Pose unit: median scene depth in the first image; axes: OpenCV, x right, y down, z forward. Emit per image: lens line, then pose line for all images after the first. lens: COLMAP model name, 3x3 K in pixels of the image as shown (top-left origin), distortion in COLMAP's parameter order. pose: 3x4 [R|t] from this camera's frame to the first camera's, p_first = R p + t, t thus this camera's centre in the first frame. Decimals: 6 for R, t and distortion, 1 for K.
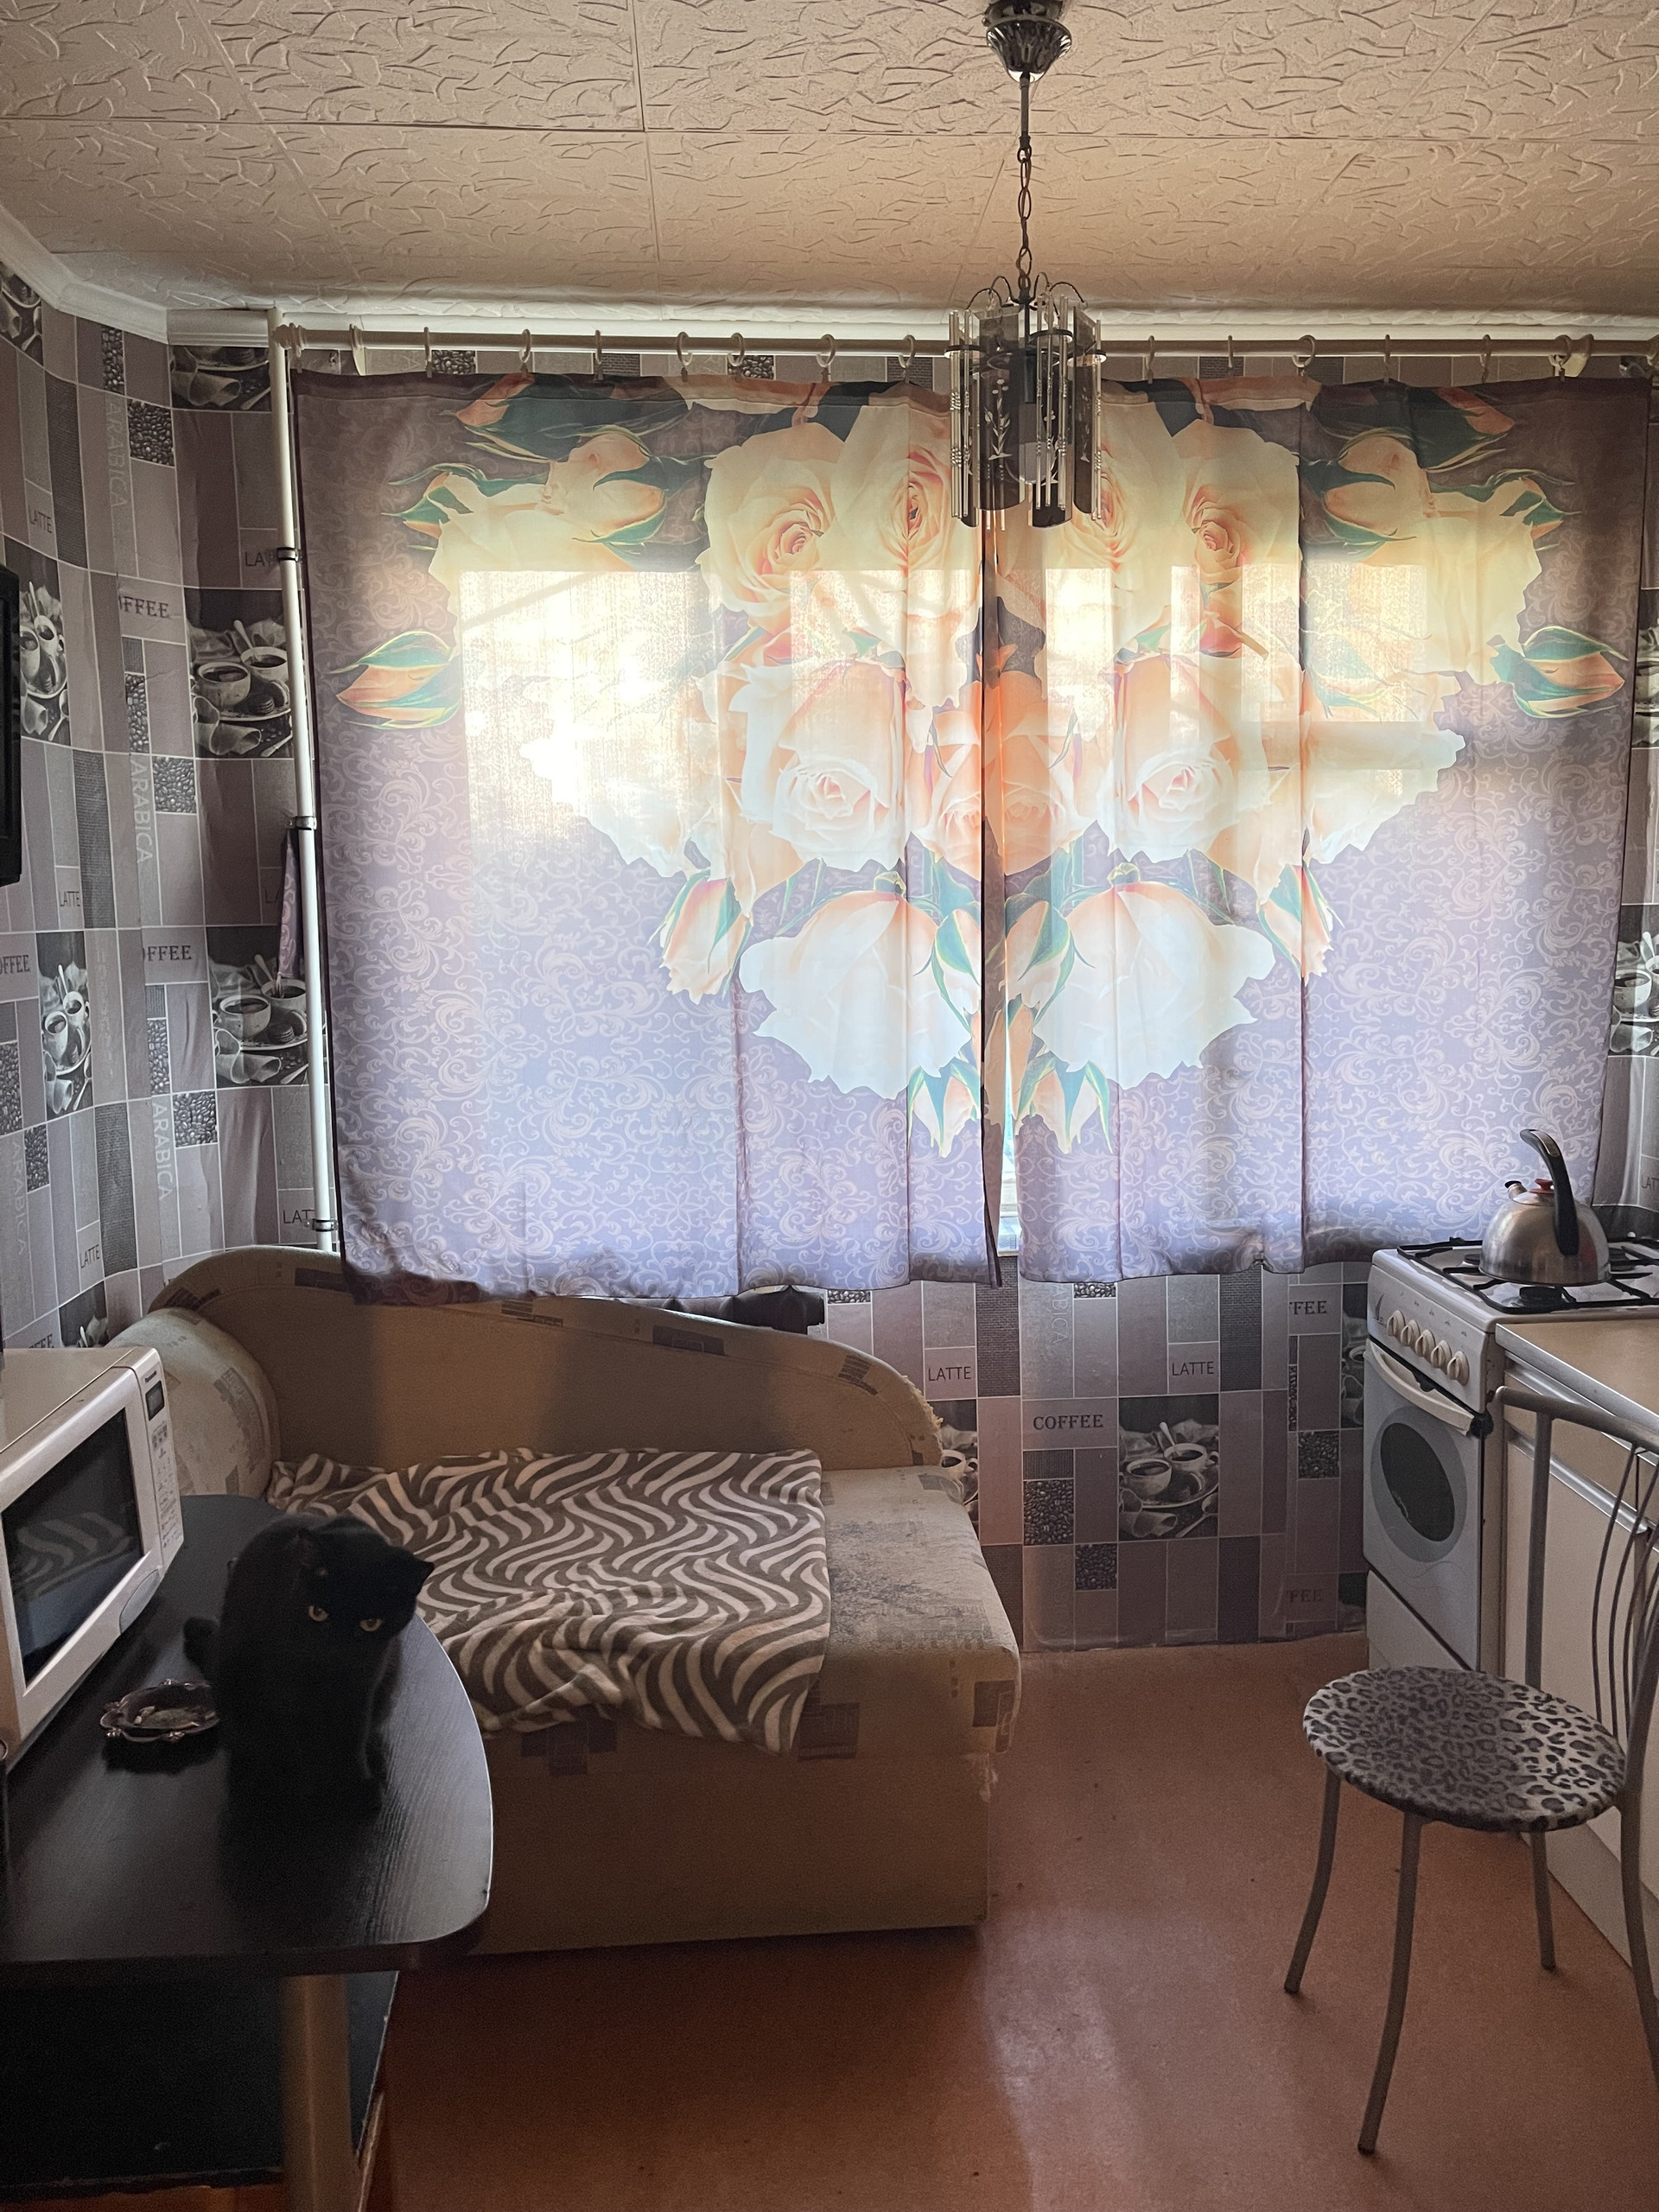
lens RADIAL K [[1656.9, 0, 829.5], [0, 1656.9, 1106.0], [0, 0, 1]] dist [0.065457, 0.000728]
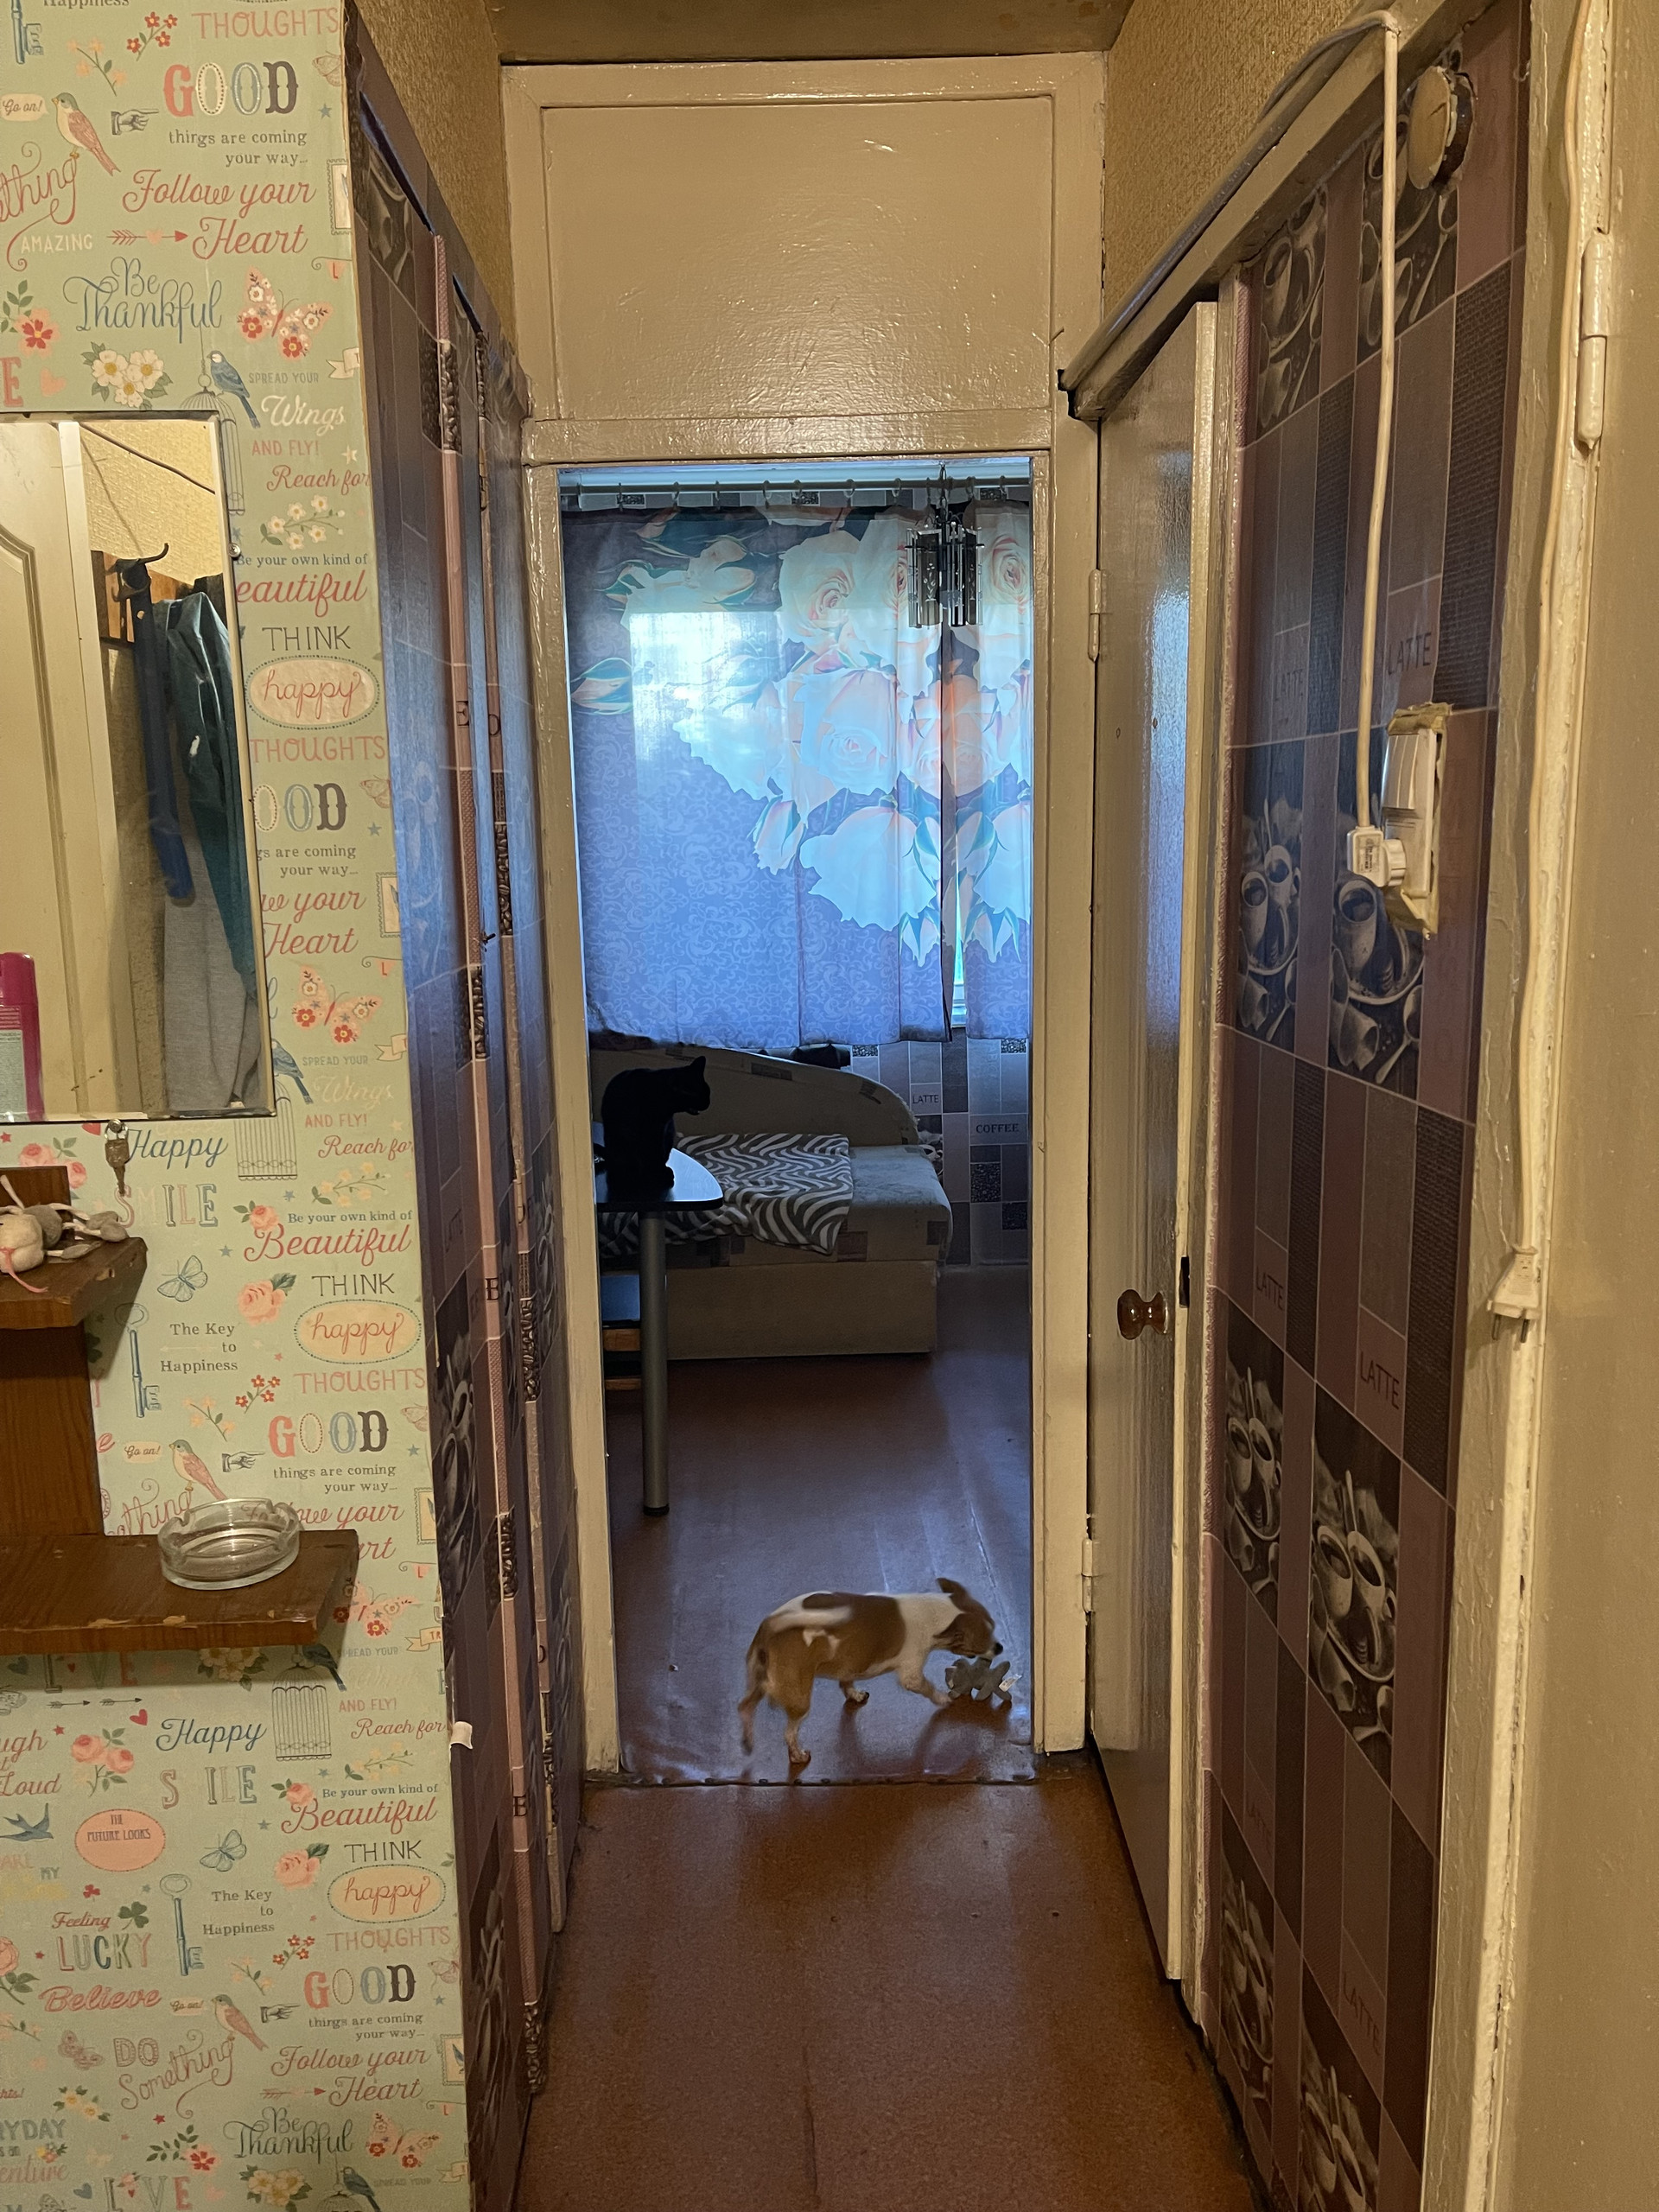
lens RADIAL K [[1680.4, 0, 813.8], [0, 1680.4, 1133.6], [0, 0, 1]] dist [0.073272, -0.103370]
pose [[0.999573, -0.003395, -0.029005, 0.009465], [0.005480, 0.997382, 0.072110, 0.080176], [0.028685, -0.072238, 0.996975, -0.753216]]
